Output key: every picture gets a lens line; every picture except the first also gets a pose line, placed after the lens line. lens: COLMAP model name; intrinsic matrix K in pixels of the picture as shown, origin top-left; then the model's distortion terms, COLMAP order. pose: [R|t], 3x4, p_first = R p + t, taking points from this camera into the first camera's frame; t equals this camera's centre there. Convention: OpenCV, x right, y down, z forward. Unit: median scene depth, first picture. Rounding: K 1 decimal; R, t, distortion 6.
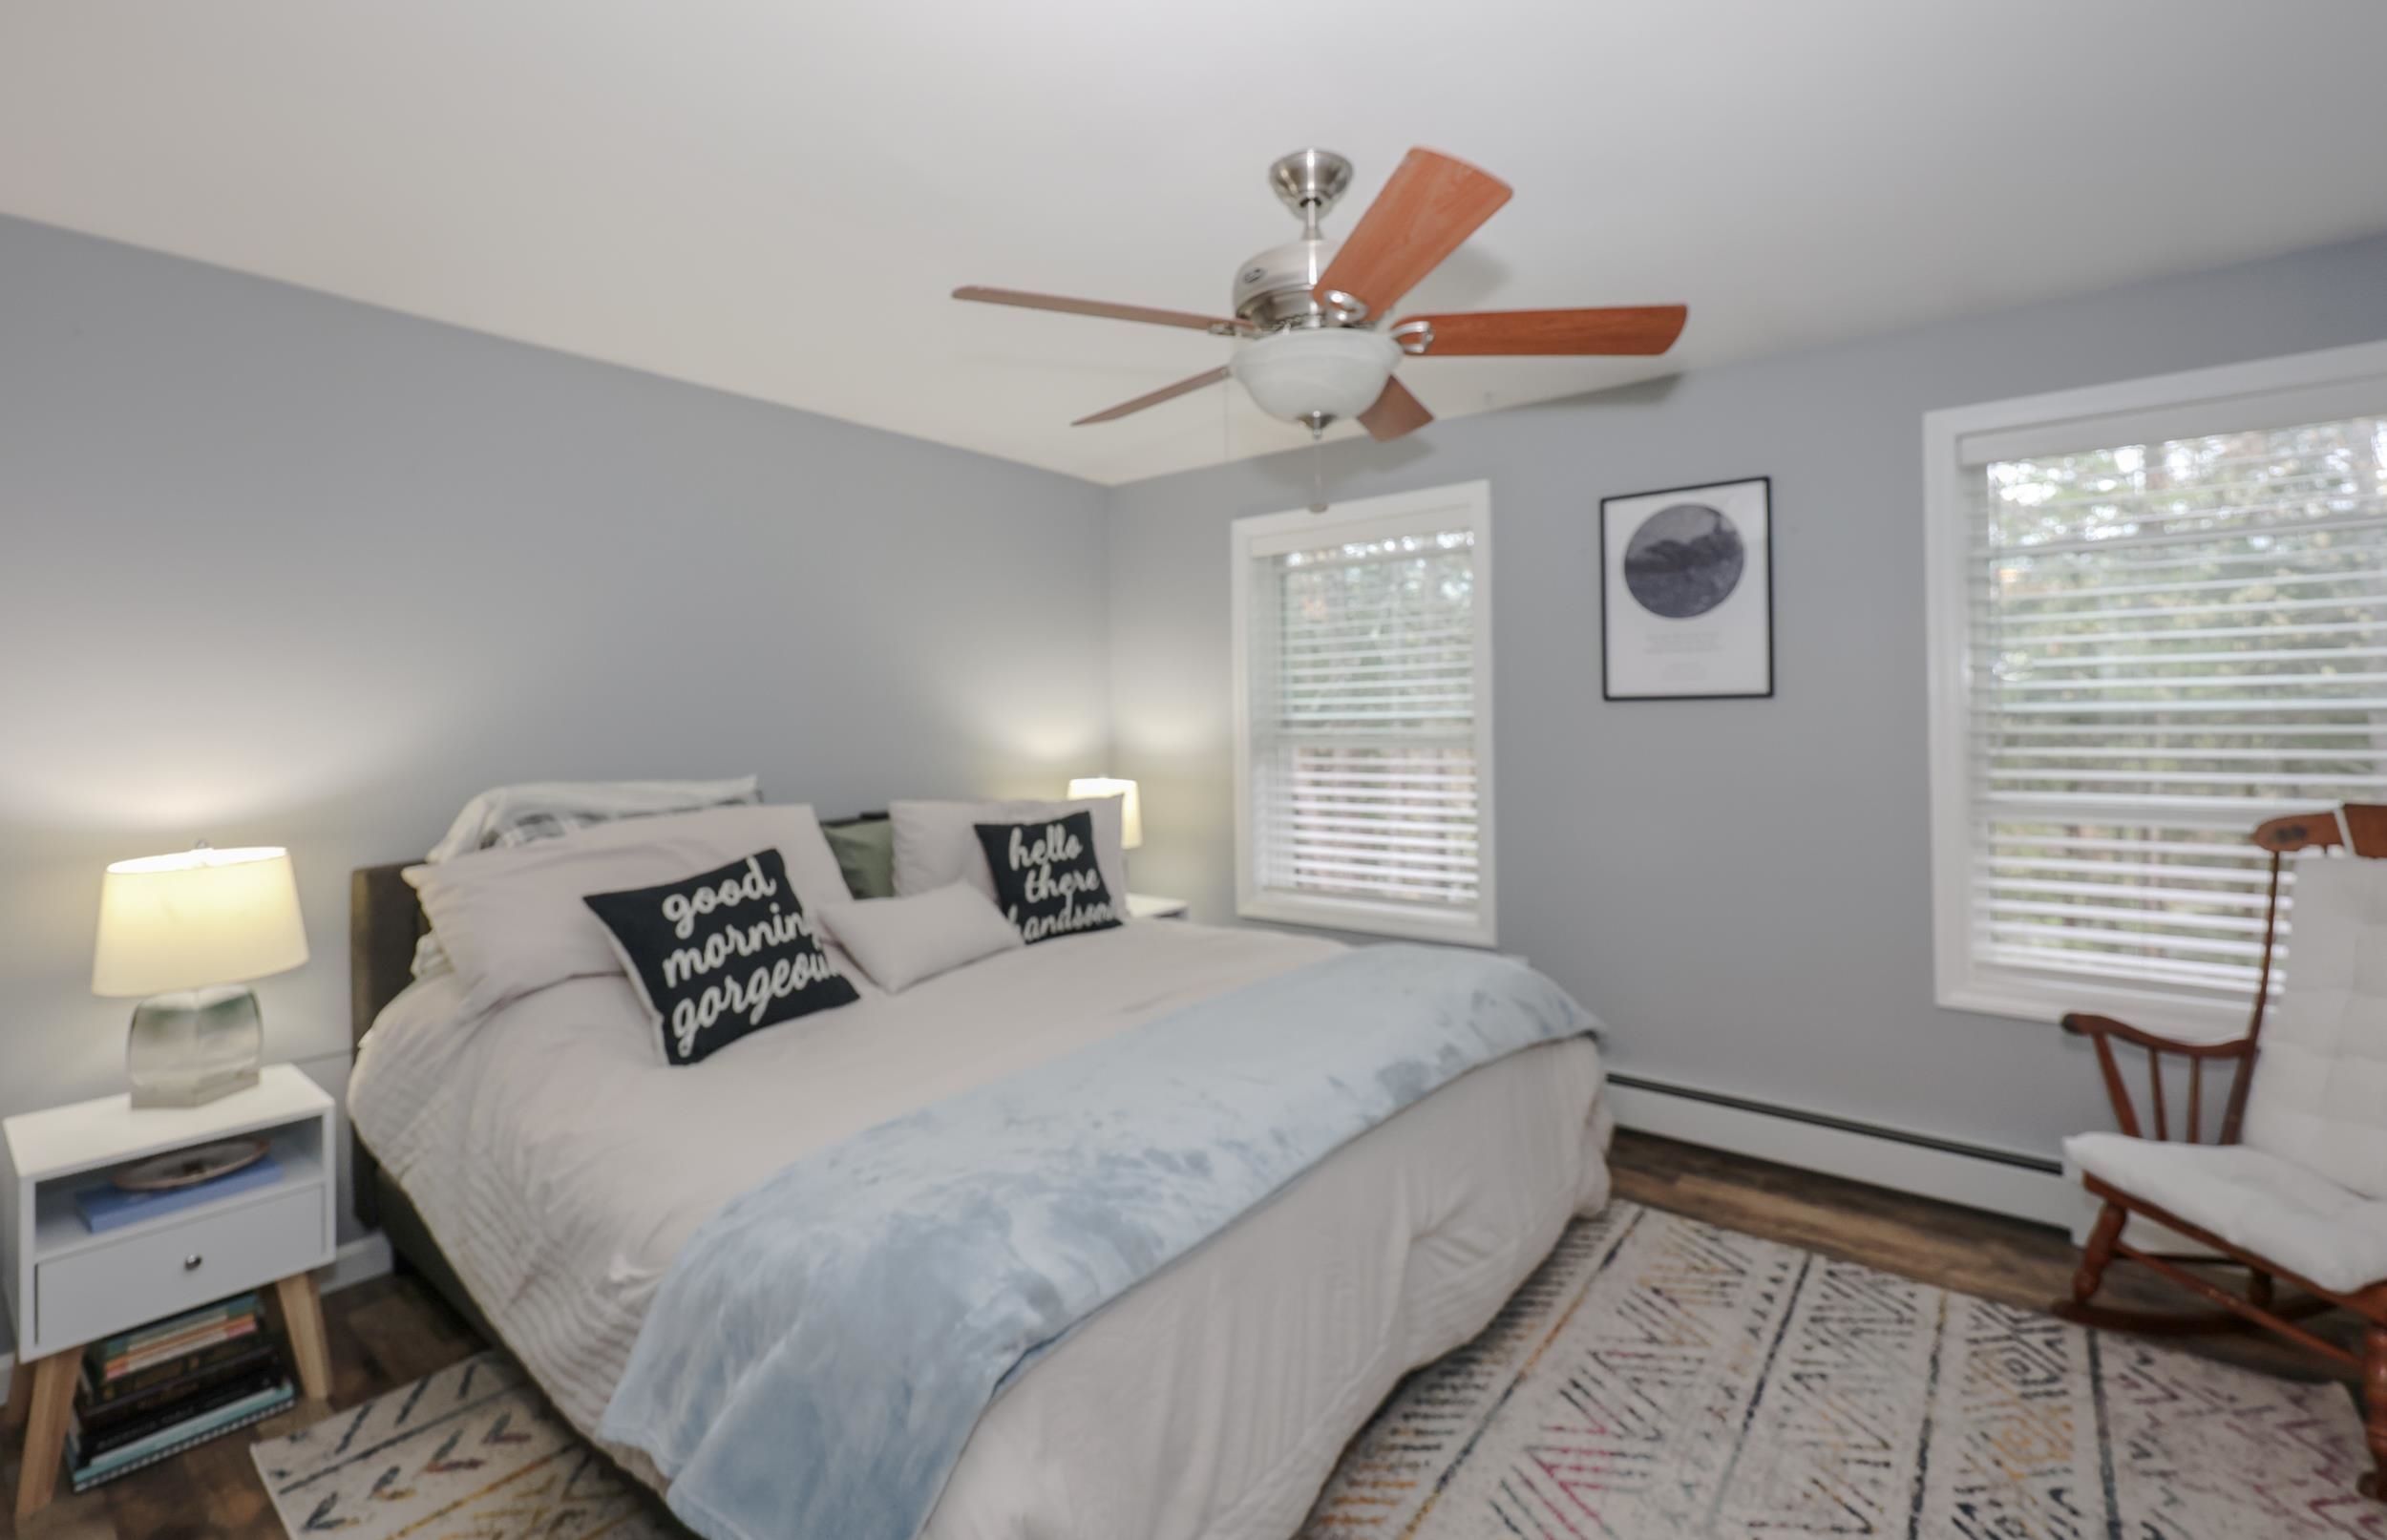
lens RADIAL K [[1017.2, 0, 1236.5], [0, 1017.2, 710.6], [0, 0, 1]] dist [0.004038, 0.000127]
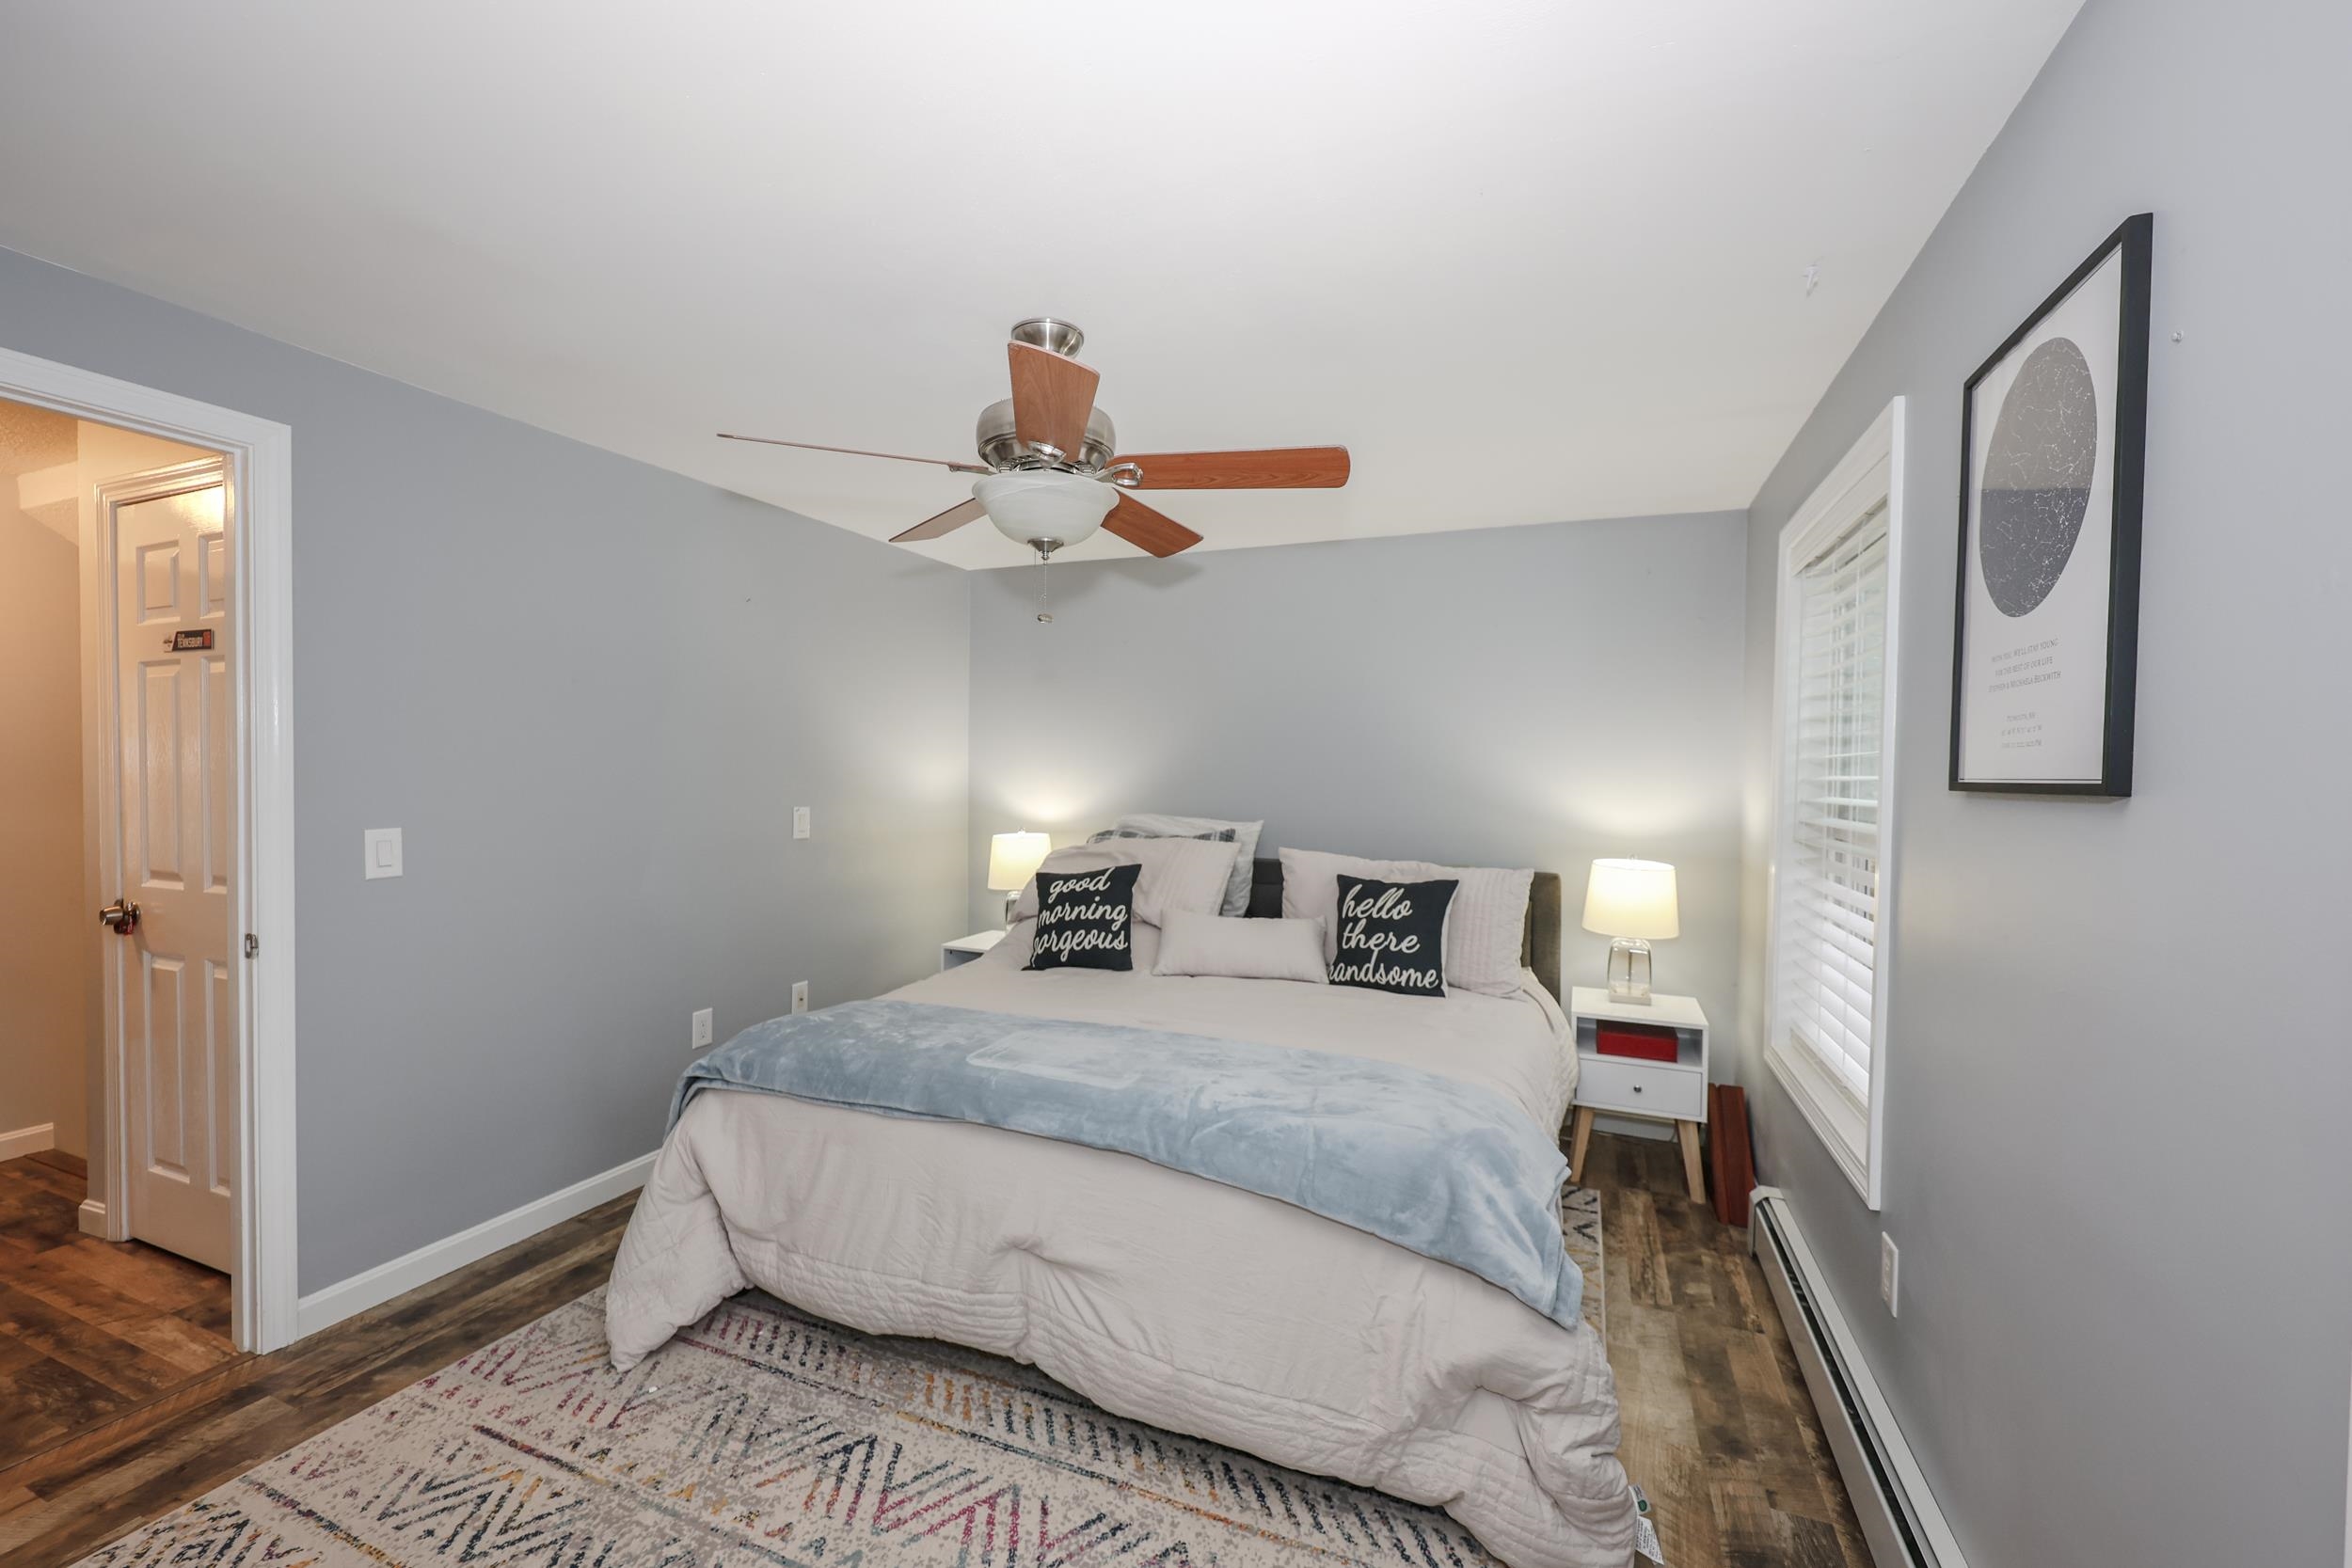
lens RADIAL K [[951.4, 0, 1180.8], [0, 951.4, 787.5], [0, 0, 1]] dist [0.009440, -0.000794]
pose [[0.256187, 0.034559, -0.966009, 0.869015], [-0.008923, 0.999403, 0.033387, -0.028837], [0.966586, 0.000066, 0.256343, 0.623719]]
